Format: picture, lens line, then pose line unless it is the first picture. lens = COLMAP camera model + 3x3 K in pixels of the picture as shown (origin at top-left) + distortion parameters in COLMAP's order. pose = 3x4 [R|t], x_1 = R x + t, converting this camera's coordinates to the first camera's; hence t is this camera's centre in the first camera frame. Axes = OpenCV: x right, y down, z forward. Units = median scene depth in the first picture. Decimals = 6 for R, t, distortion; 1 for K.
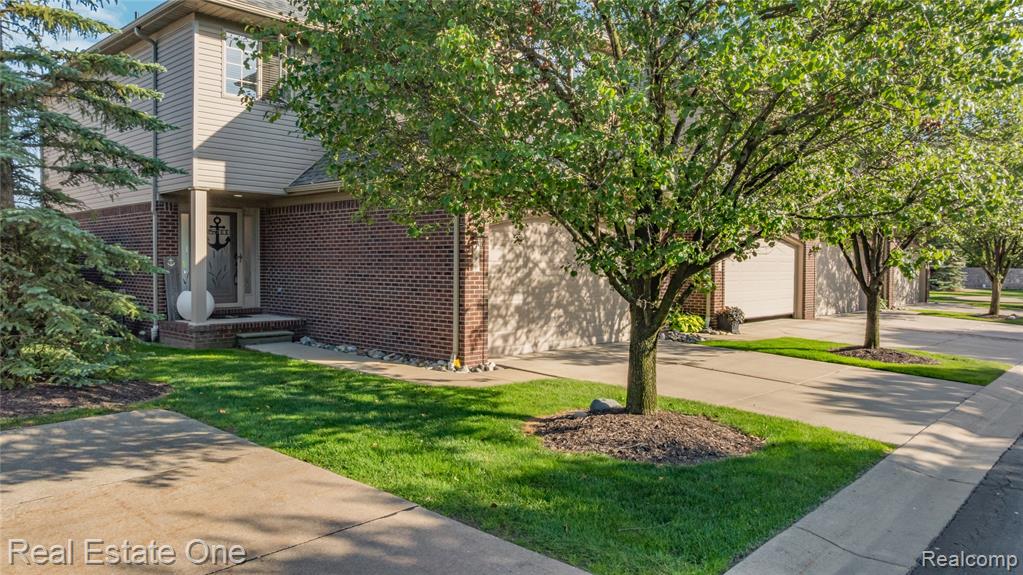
lens RADIAL K [[713.3, 0, 511.5], [0, 713.3, 287.5], [0, 0, 1]] dist [-0.034239, -0.000383]
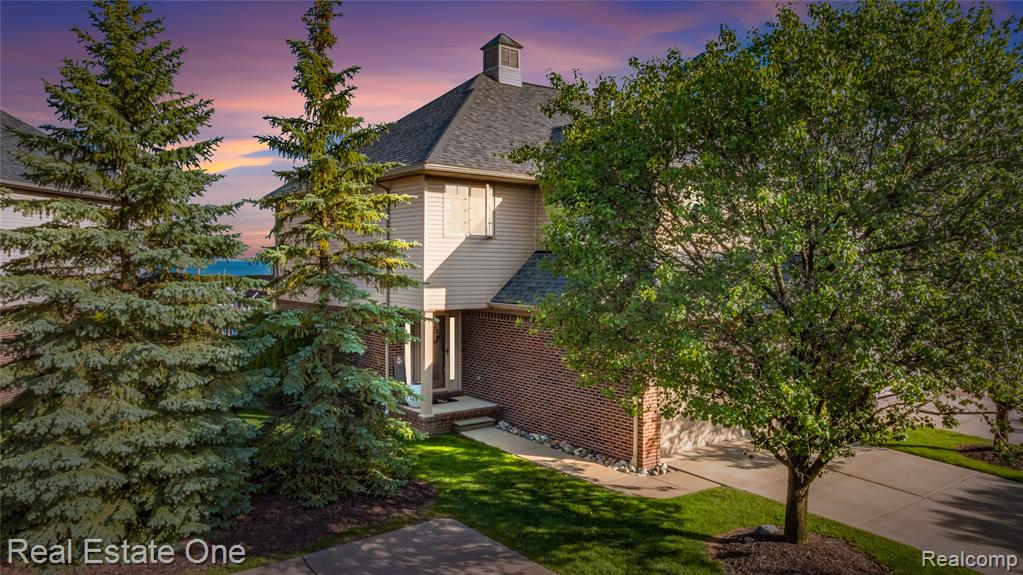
lens RADIAL K [[703.2, 0, 523.9], [0, 703.2, 287.9], [0, 0, 1]] dist [0.004178, 0.002352]
pose [[0.988862, 0.003790, -0.148785, -0.081633], [-0.004456, 0.999982, -0.004139, -0.185579], [0.148767, 0.004755, 0.988861, -0.250980]]
